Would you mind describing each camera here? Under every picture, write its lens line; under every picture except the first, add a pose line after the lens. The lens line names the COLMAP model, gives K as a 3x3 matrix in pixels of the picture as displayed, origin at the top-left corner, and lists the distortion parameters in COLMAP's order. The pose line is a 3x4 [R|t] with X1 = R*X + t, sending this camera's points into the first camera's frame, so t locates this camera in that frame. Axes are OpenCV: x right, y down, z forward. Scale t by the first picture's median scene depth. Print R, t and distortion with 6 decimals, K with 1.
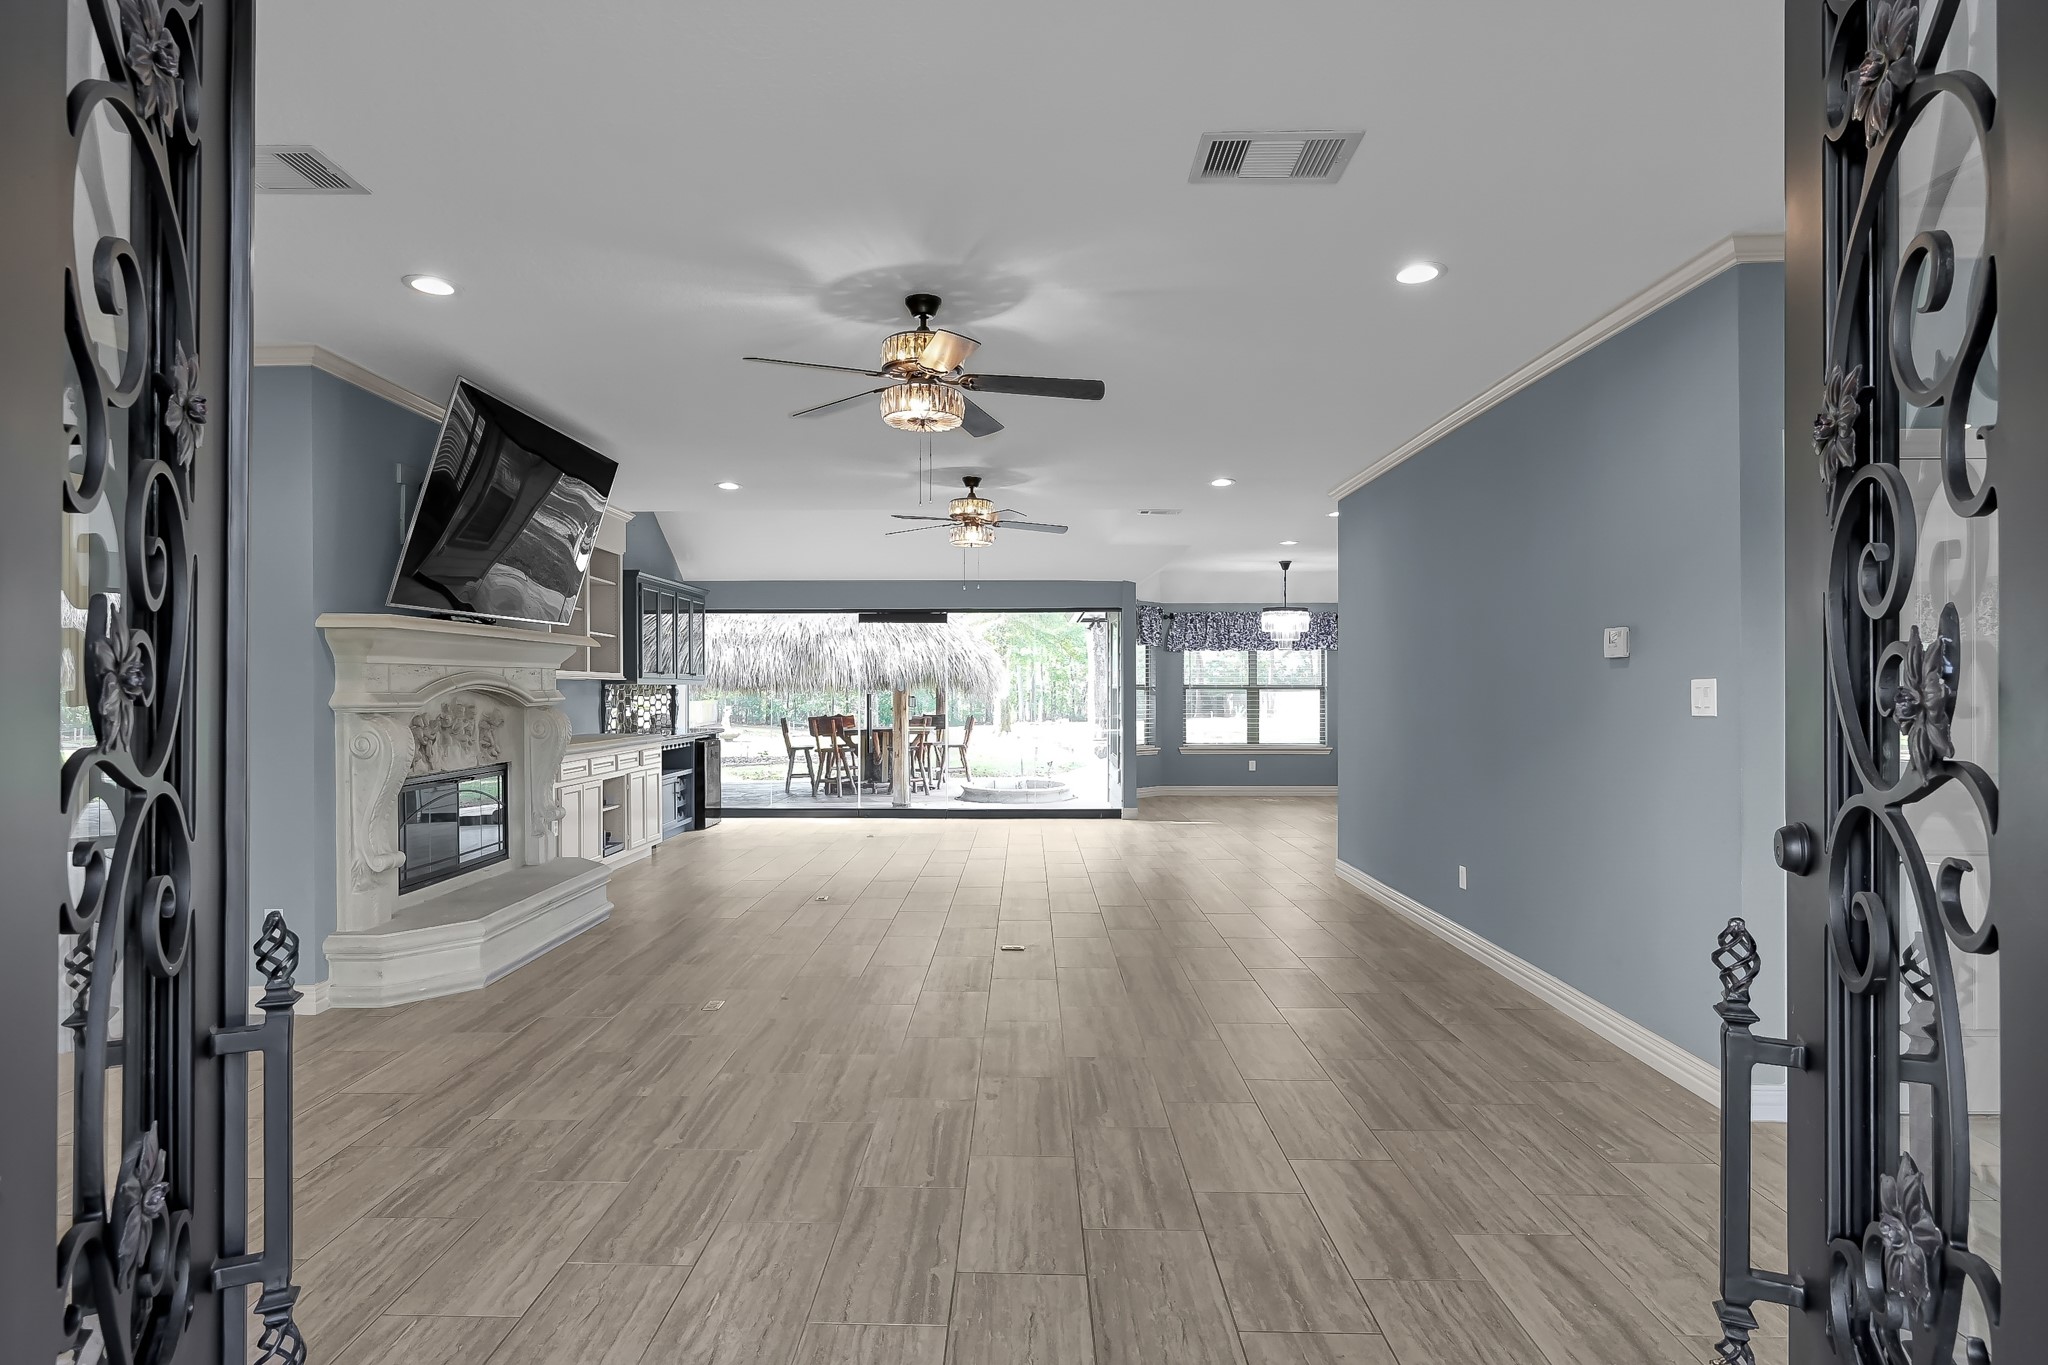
lens RADIAL K [[1060.7, 0, 1018.9], [0, 1060.7, 689.3], [0, 0, 1]] dist [-0.000976, 0.001701]
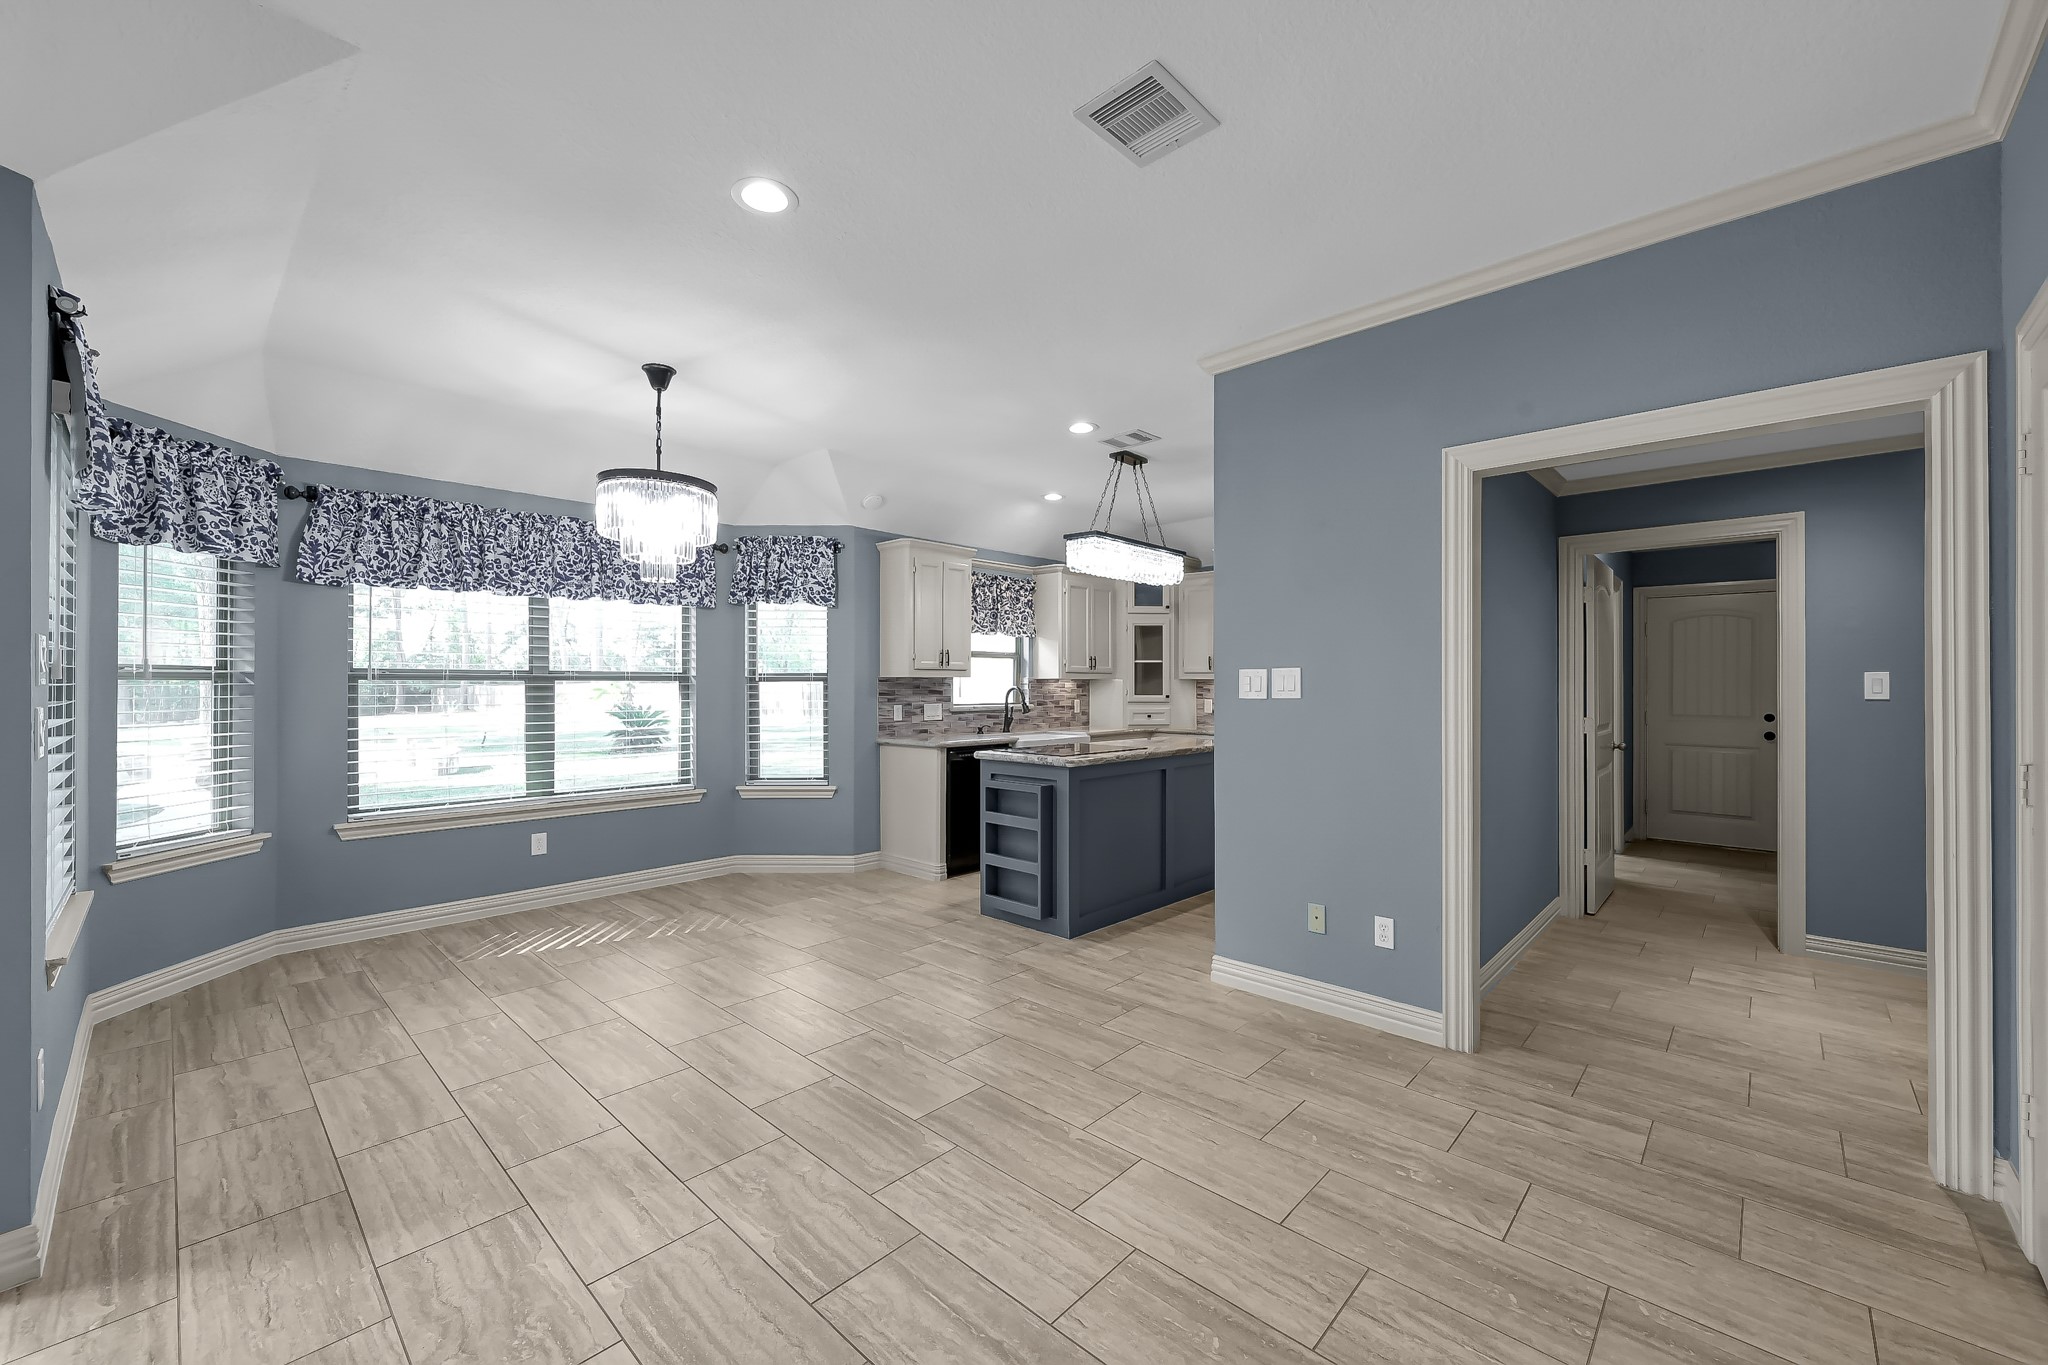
lens RADIAL K [[820.2, 0, 1018.9], [0, 820.2, 679.9], [0, 0, 1]] dist [0.002503, 0.001141]
pose [[0.681801, 0.003275, 0.731530, 0.256407], [0.000580, 0.999987, -0.005018, 0.004736], [-0.731537, 0.003846, 0.681790, 1.542524]]
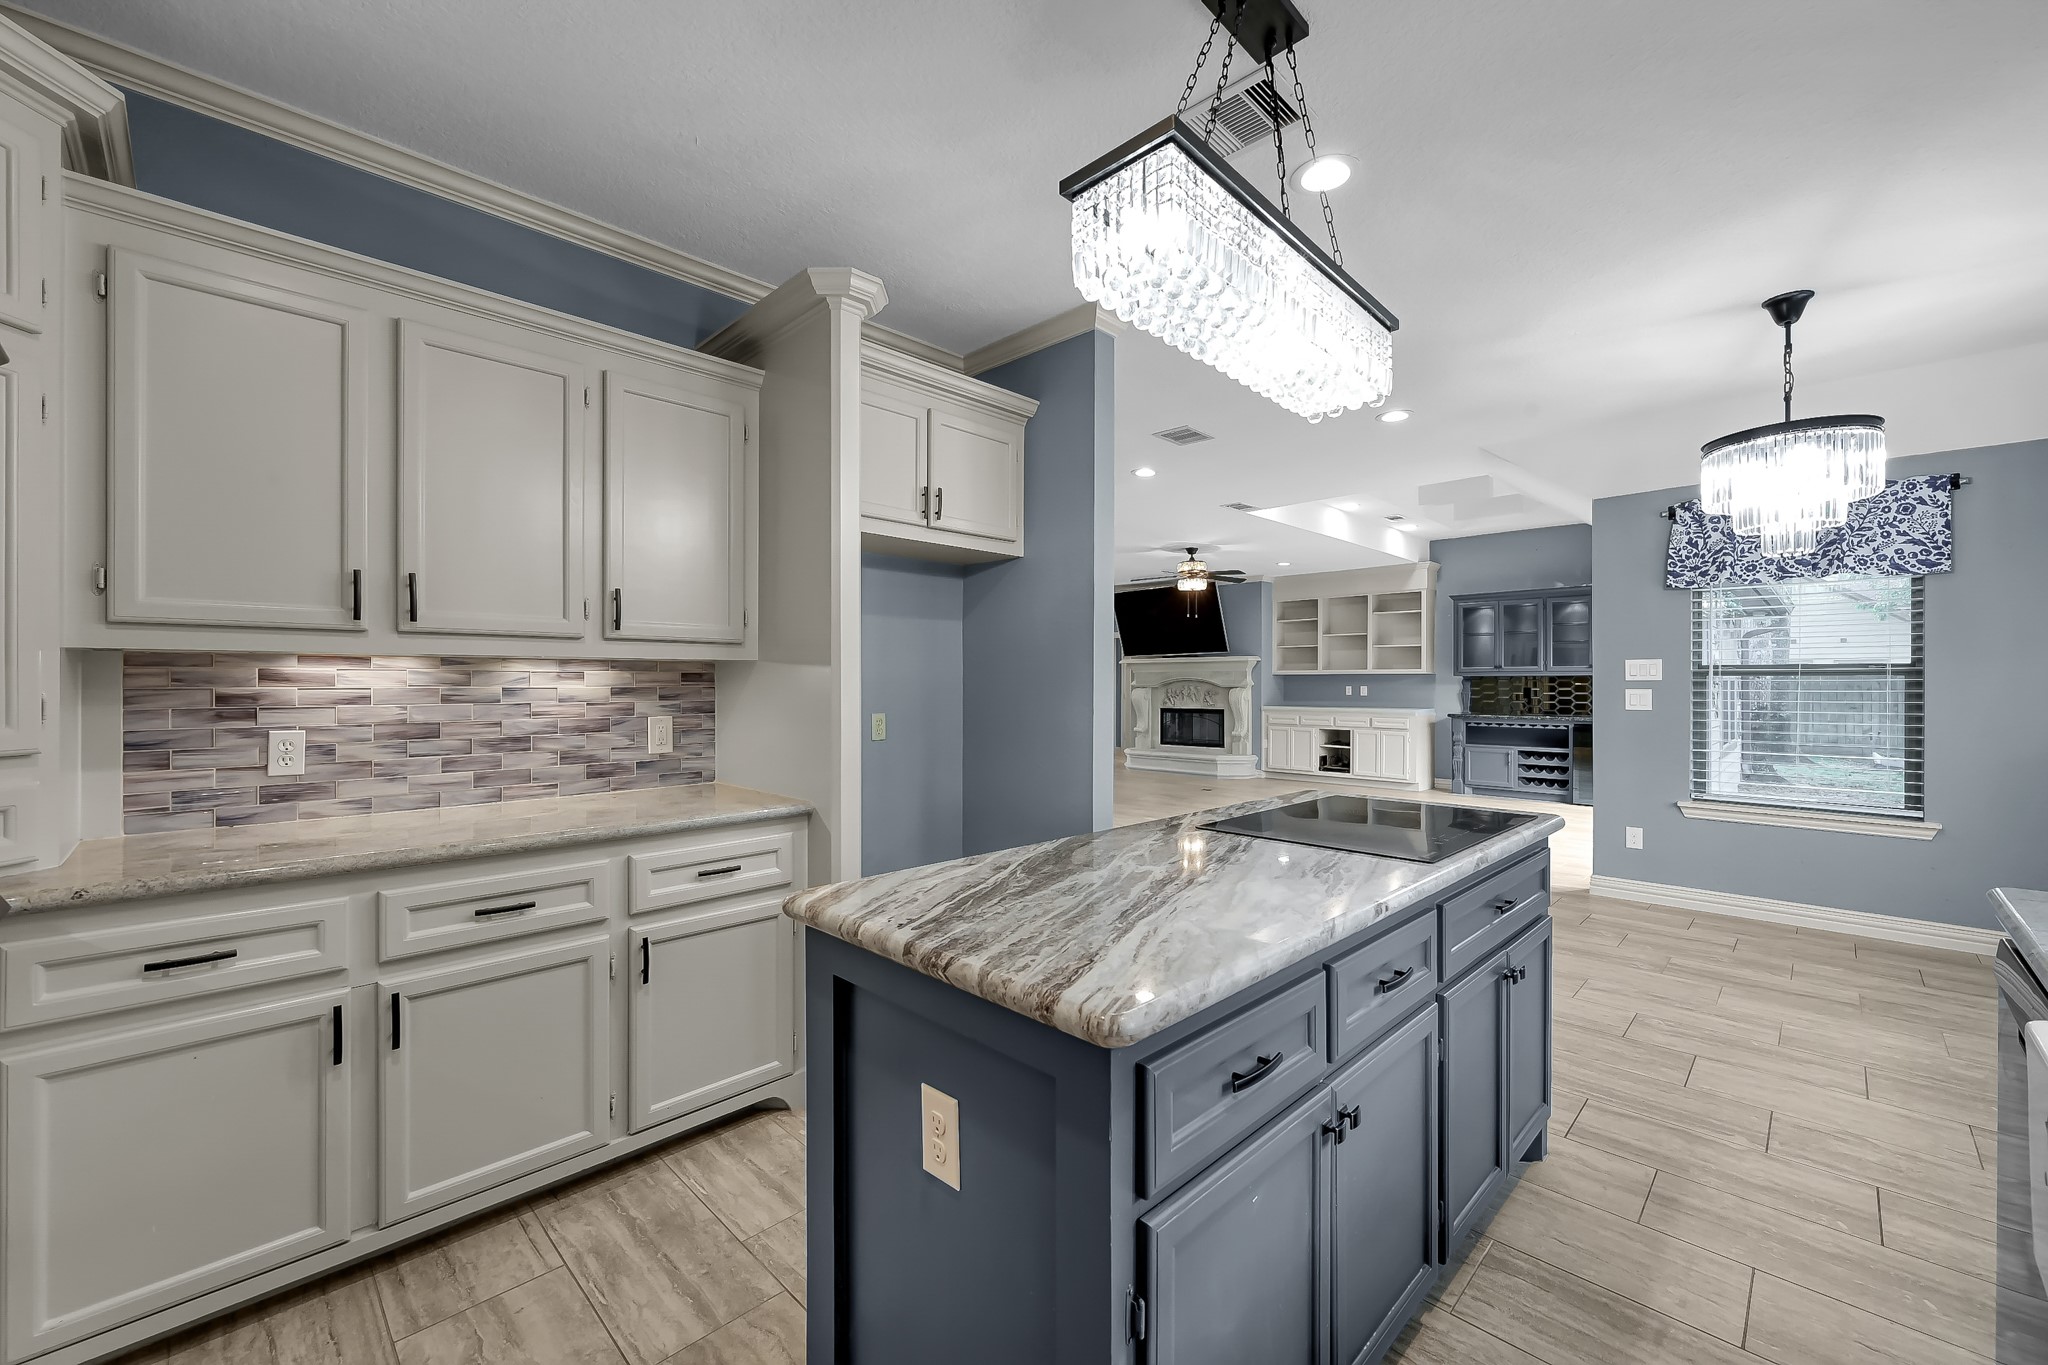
lens RADIAL K [[820.2, 0, 1016.7], [0, 820.2, 689.3], [0, 0, 1]] dist [0.002503, 0.001141]
pose [[-0.693530, 0.003371, -0.720420, 1.428424], [-0.003432, 0.999962, 0.007983, 0.010228], [0.720419, 0.008009, -0.693493, 2.304841]]
